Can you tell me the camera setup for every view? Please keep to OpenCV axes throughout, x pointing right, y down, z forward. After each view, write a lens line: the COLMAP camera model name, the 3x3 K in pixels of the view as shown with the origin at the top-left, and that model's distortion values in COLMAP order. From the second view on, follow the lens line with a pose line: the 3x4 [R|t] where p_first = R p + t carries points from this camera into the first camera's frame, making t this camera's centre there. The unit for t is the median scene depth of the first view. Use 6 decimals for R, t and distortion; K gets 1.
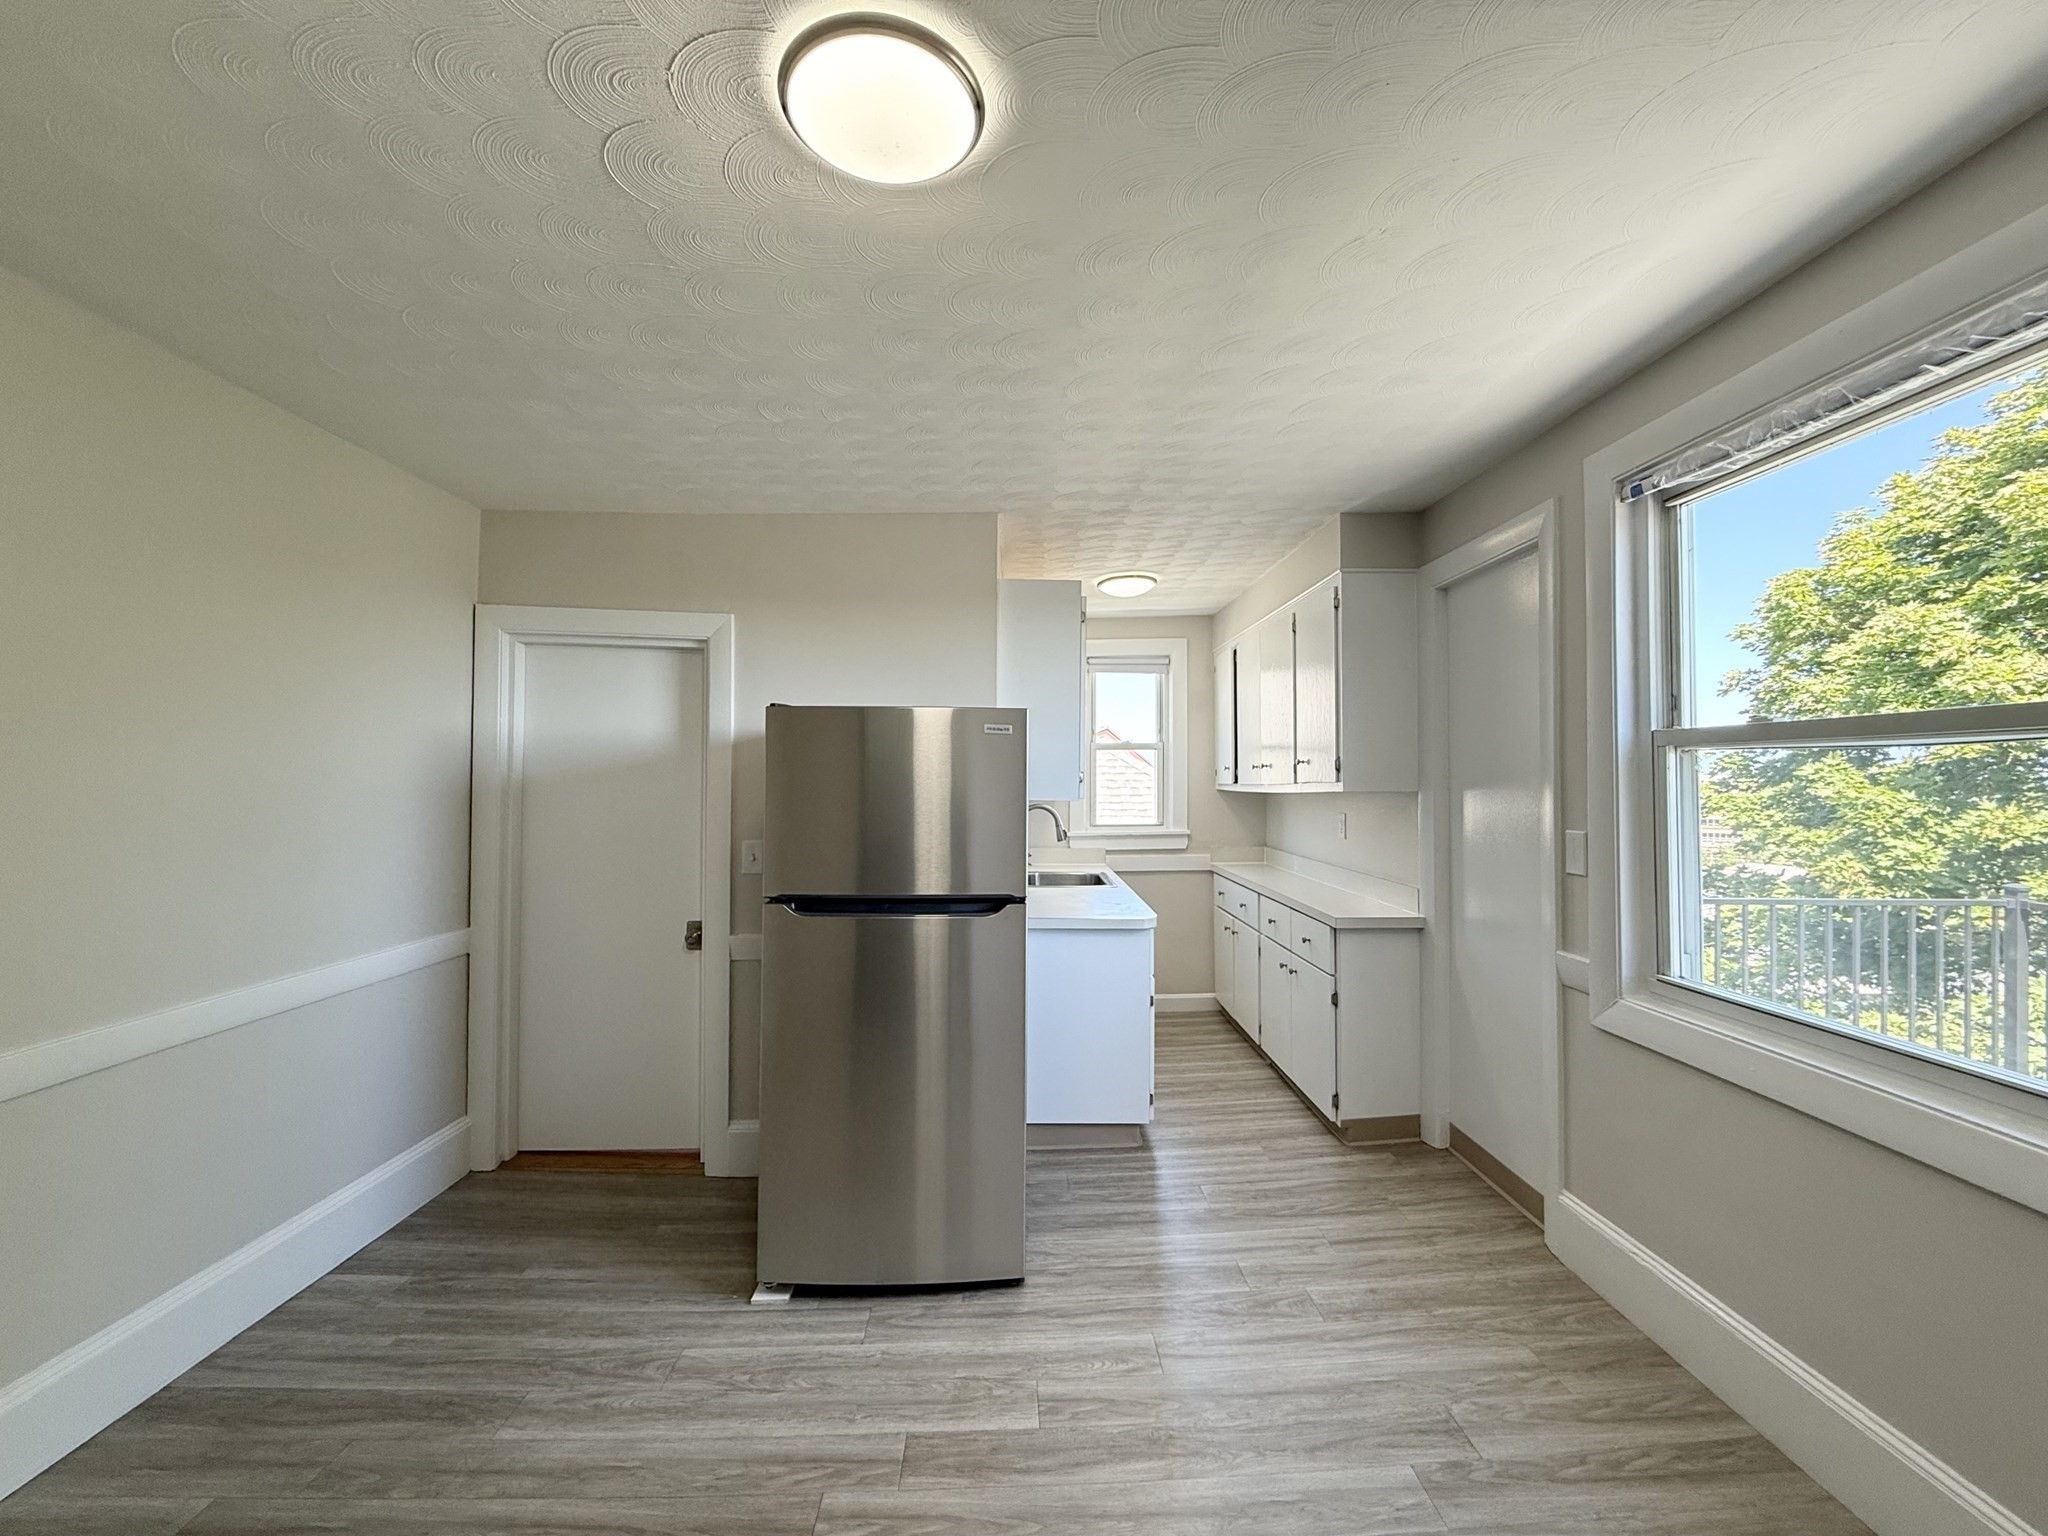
lens RADIAL K [[813.6, 0, 1016.5], [0, 813.6, 766.2], [0, 0, 1]] dist [0.000986, 0.000281]
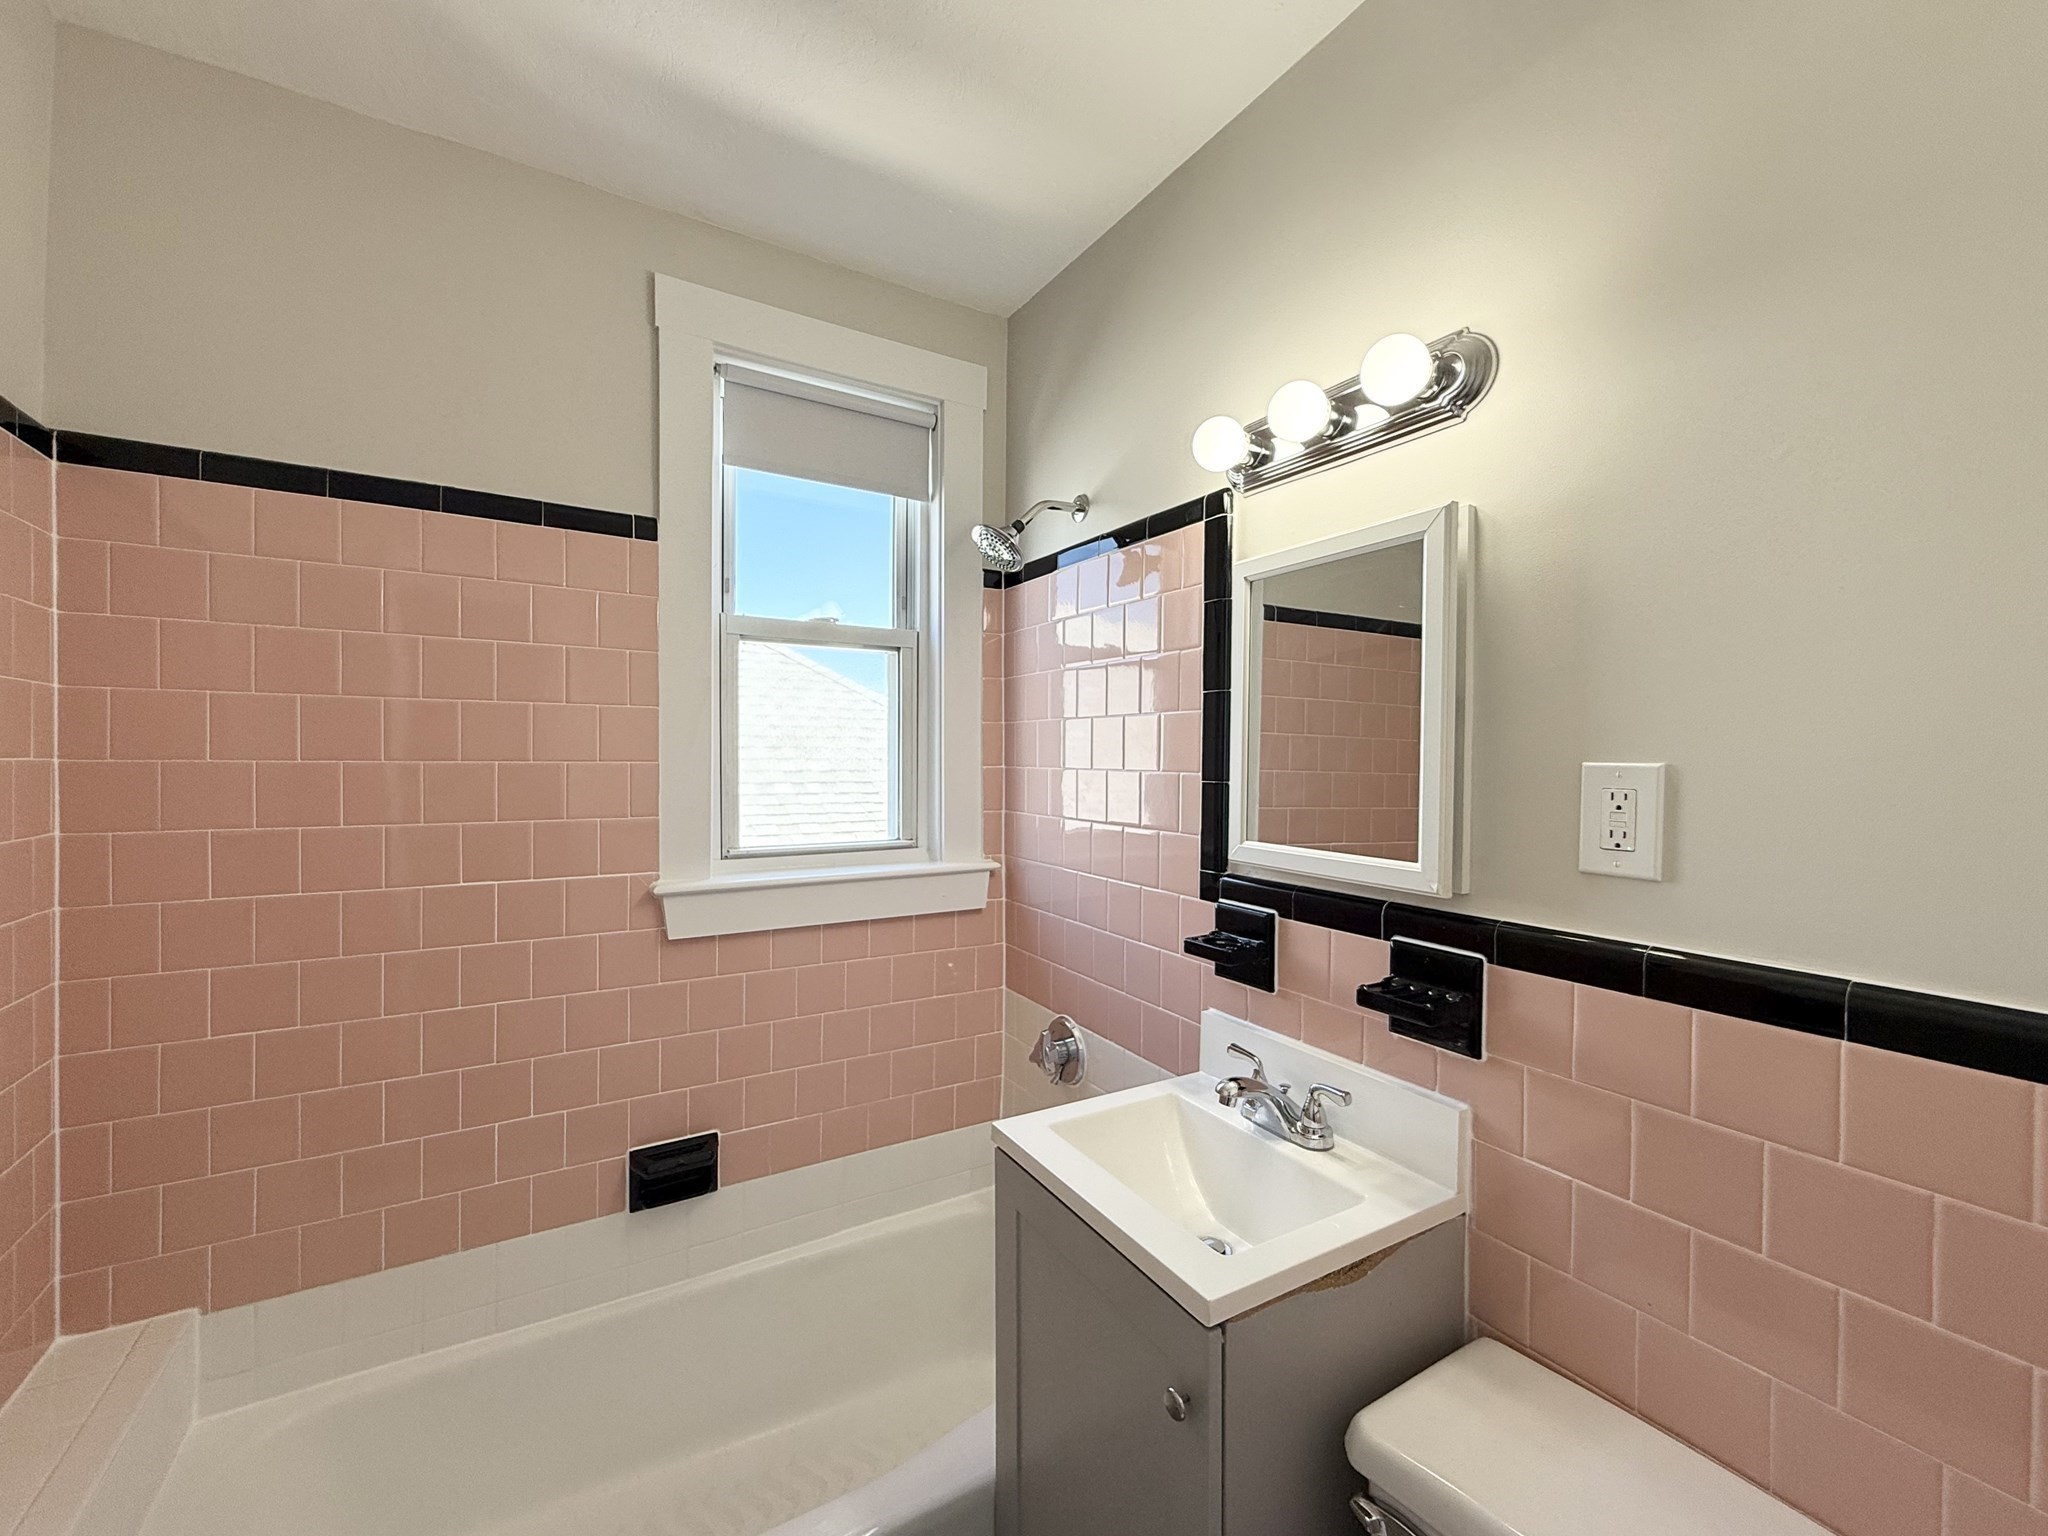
lens RADIAL K [[823.4, 0, 1035.6], [0, 823.4, 767.8], [0, 0, 1]] dist [0.001143, 0.000039]
pose [[0.856138, 0.005399, 0.516719, 0.054152], [-0.022423, 0.999392, 0.026709, 0.048728], [-0.516260, -0.034453, 0.855738, 1.340050]]
